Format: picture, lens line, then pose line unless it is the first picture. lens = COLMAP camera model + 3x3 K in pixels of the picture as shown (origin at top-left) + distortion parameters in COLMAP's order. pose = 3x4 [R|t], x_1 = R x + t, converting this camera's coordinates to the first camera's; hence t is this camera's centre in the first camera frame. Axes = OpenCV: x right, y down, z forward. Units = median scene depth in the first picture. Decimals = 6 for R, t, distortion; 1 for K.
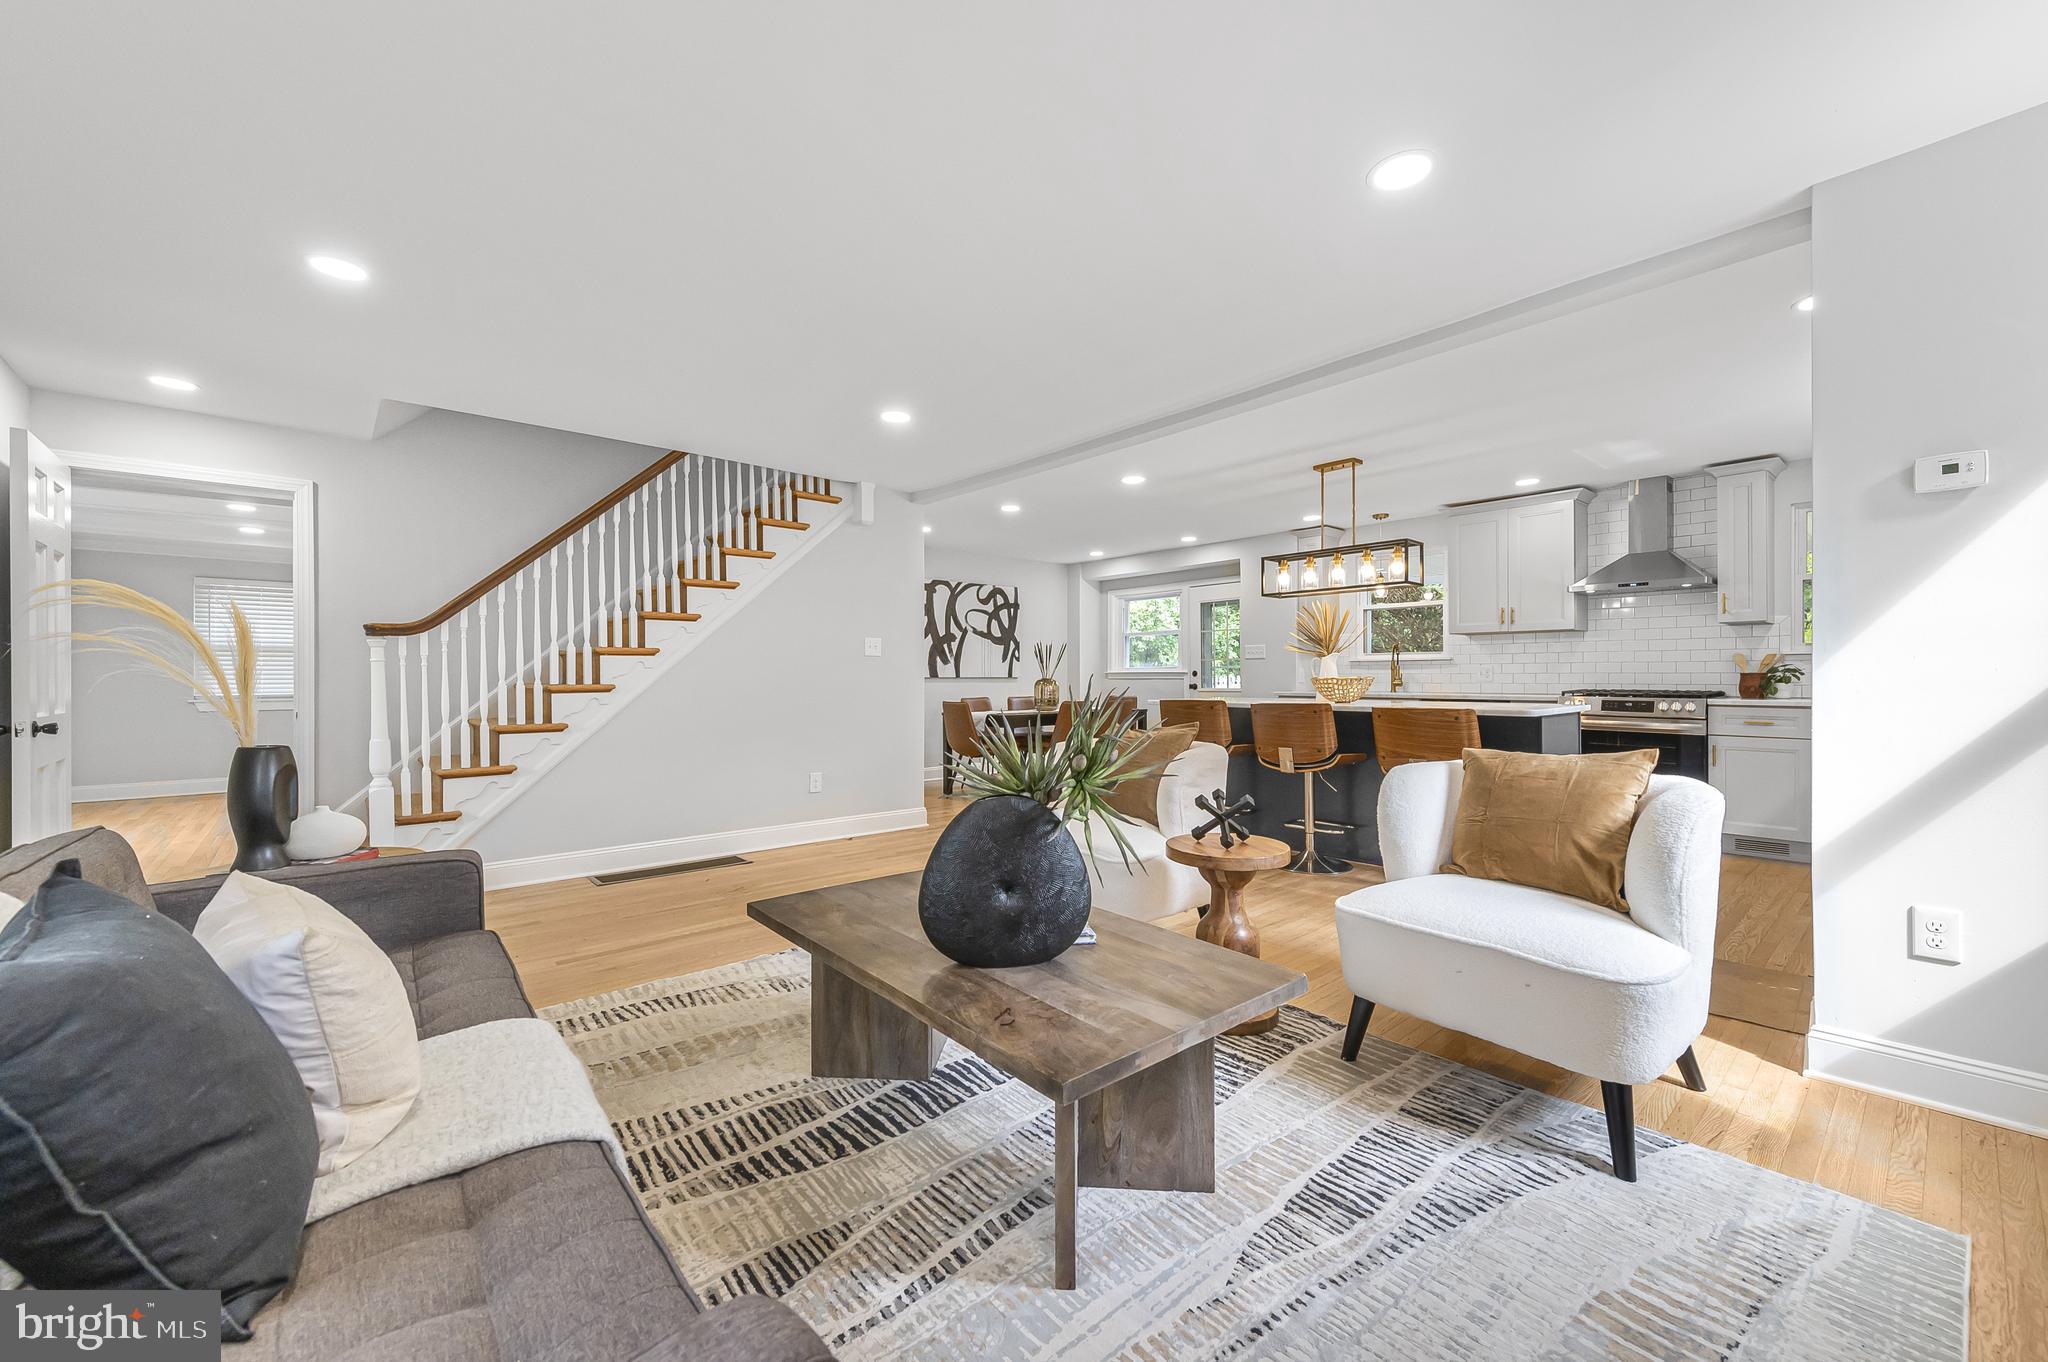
lens RADIAL K [[802.4, 0, 1037.8], [0, 802.4, 676.5], [0, 0, 1]] dist [0.015784, -0.003836]
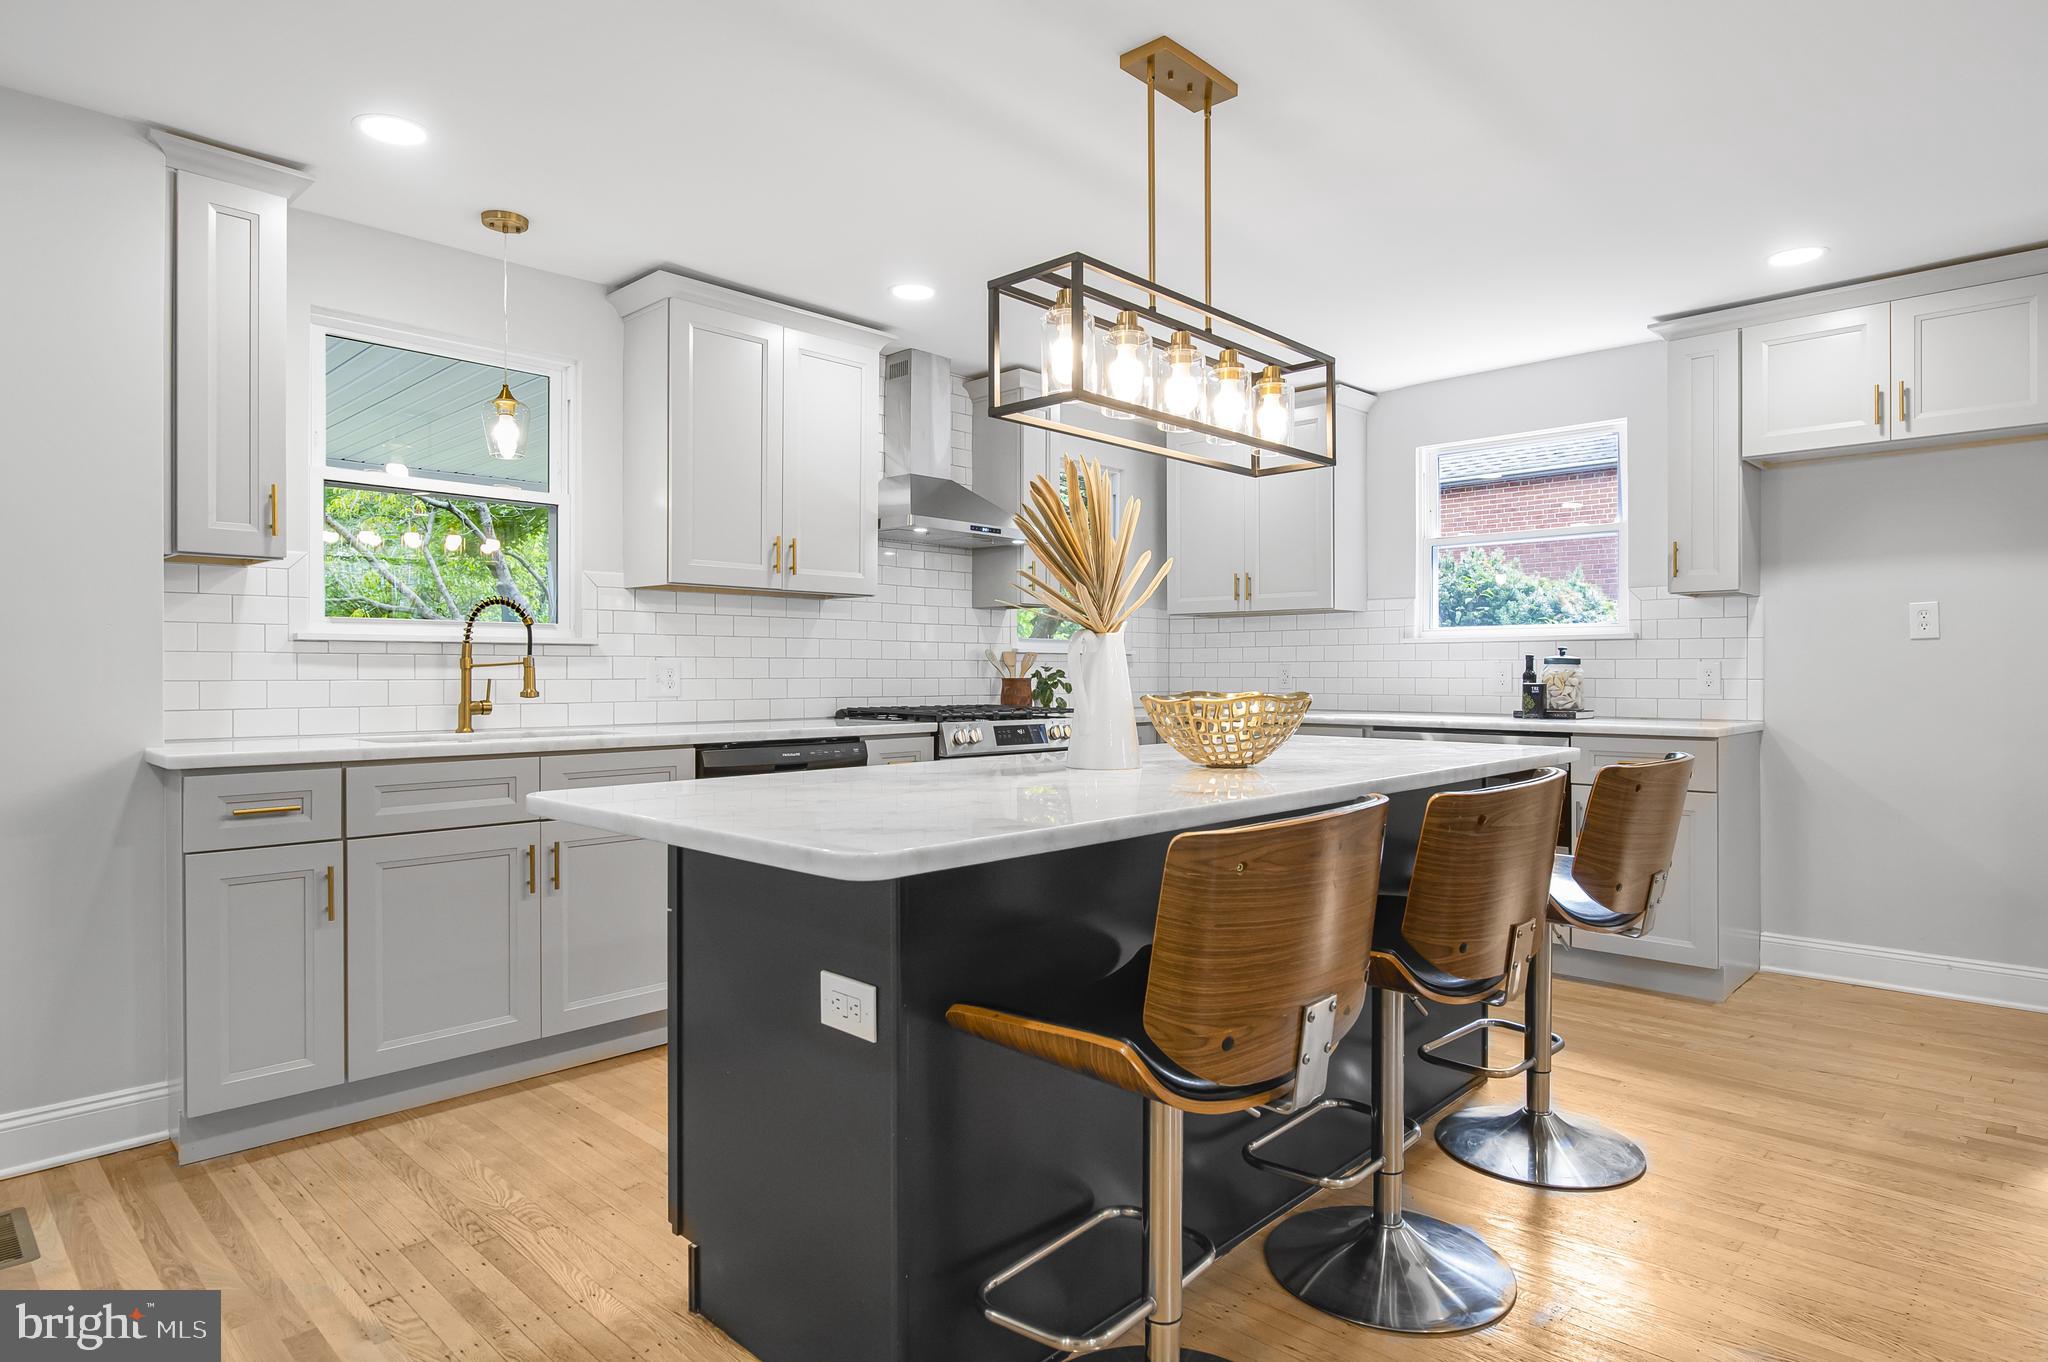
lens RADIAL K [[1139.2, 0, 1035.1], [0, 1139.2, 671.5], [0, 0, 1]] dist [-0.000857, -0.001172]
pose [[-0.084488, 0.002965, 0.996420, -0.080443], [0.000023, 0.999996, -0.002973, -0.005668], [-0.996425, -0.000228, -0.084488, 0.833741]]
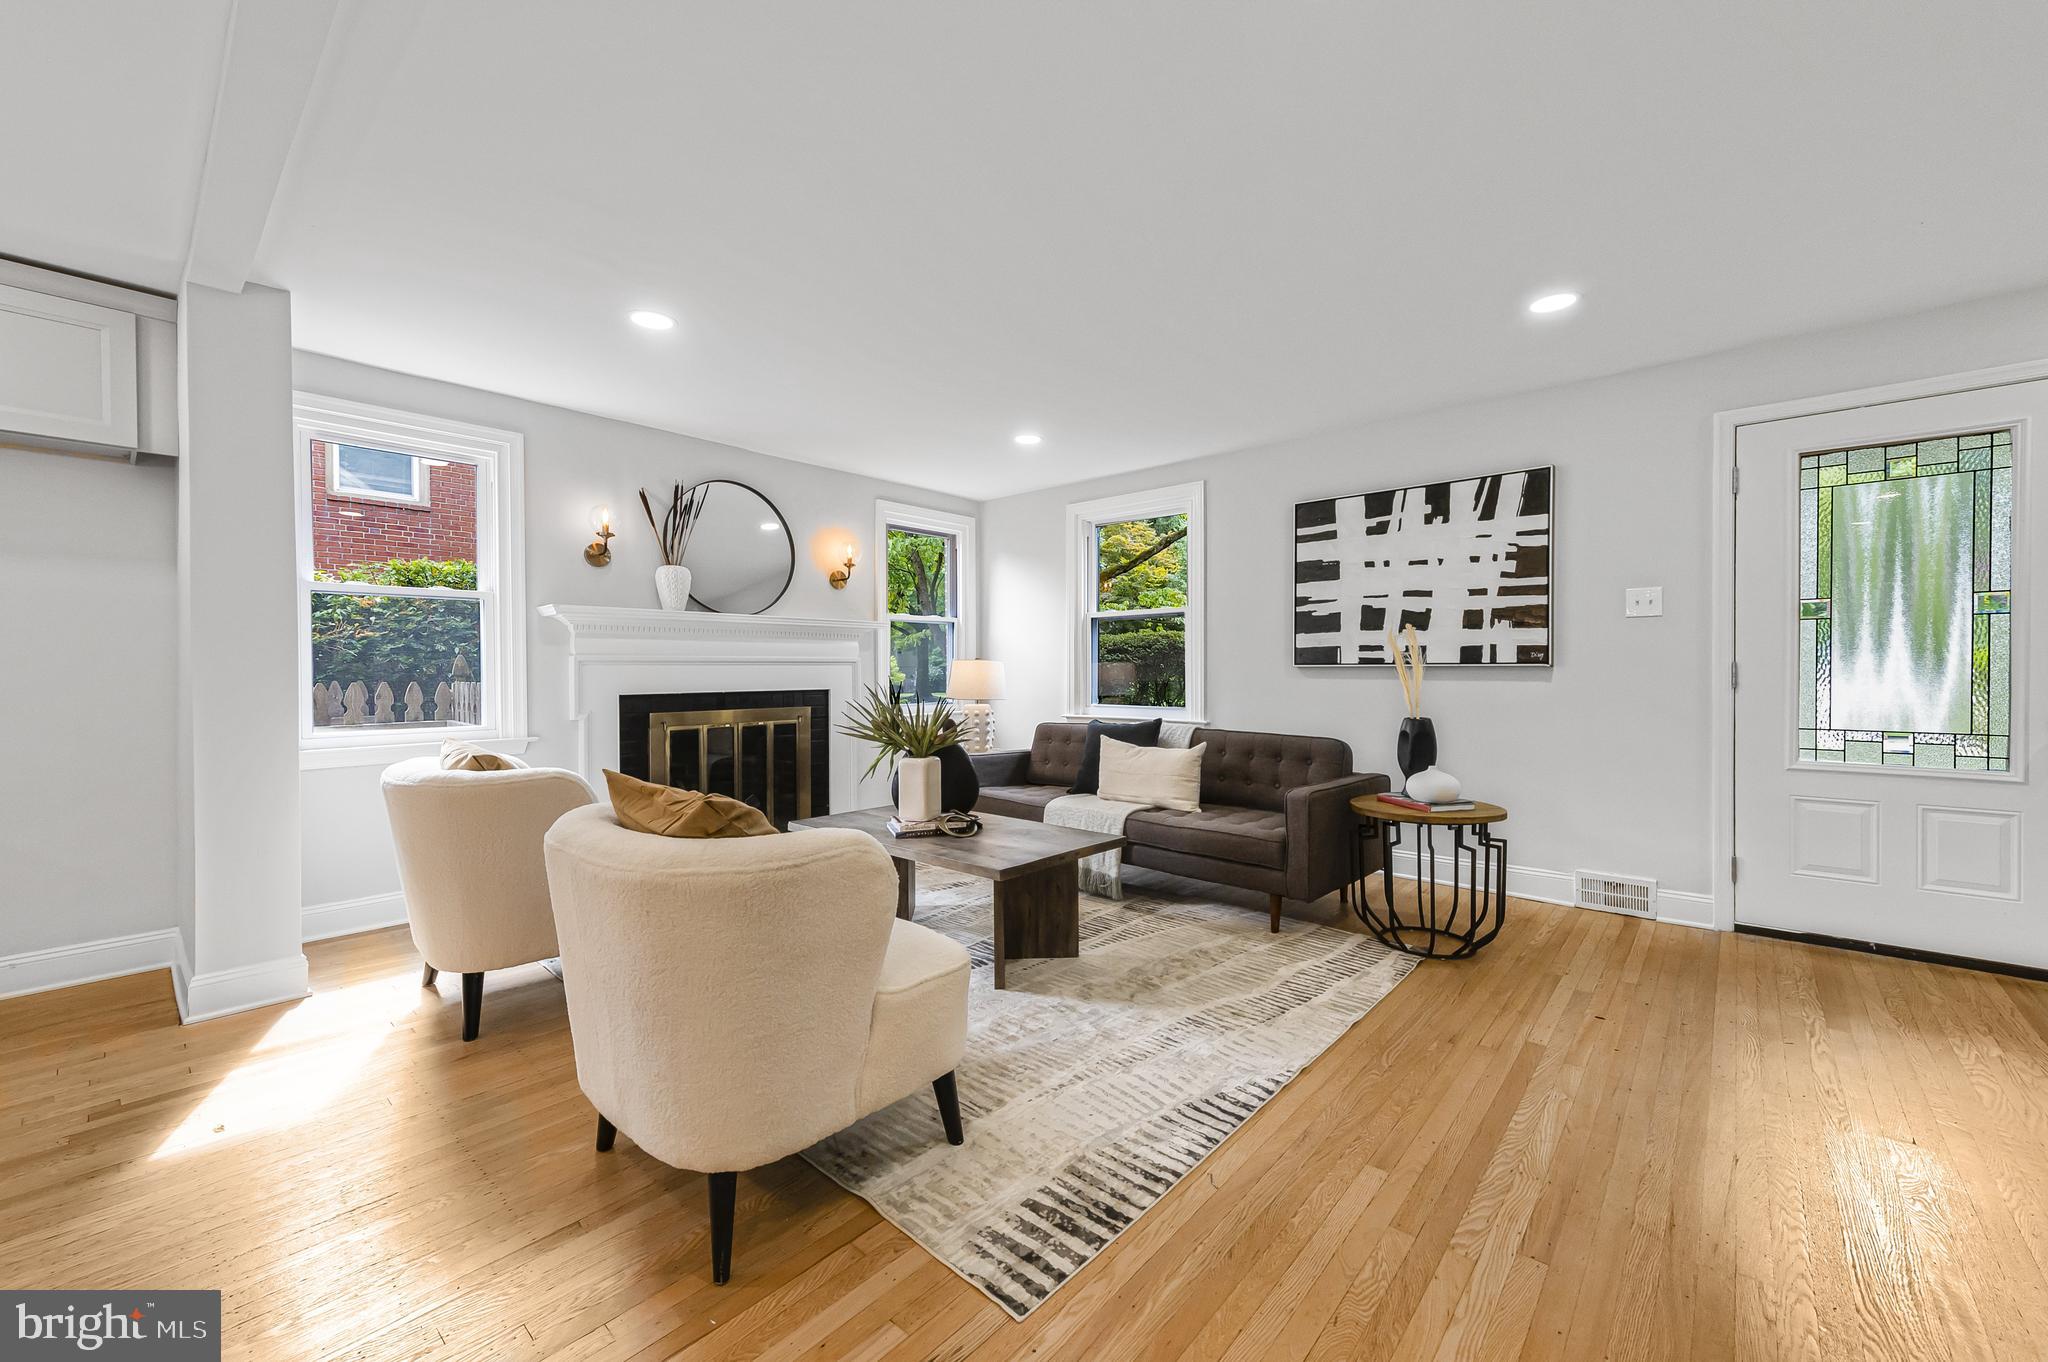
lens RADIAL K [[802.4, 0, 1037.4], [0, 802.4, 675.7], [0, 0, 1]] dist [0.015784, -0.003836]
pose [[-0.991799, 0.008332, -0.127536, -0.009519], [0.007448, 0.999945, 0.007406, -0.003992], [0.127591, 0.006395, -0.991806, 0.797771]]
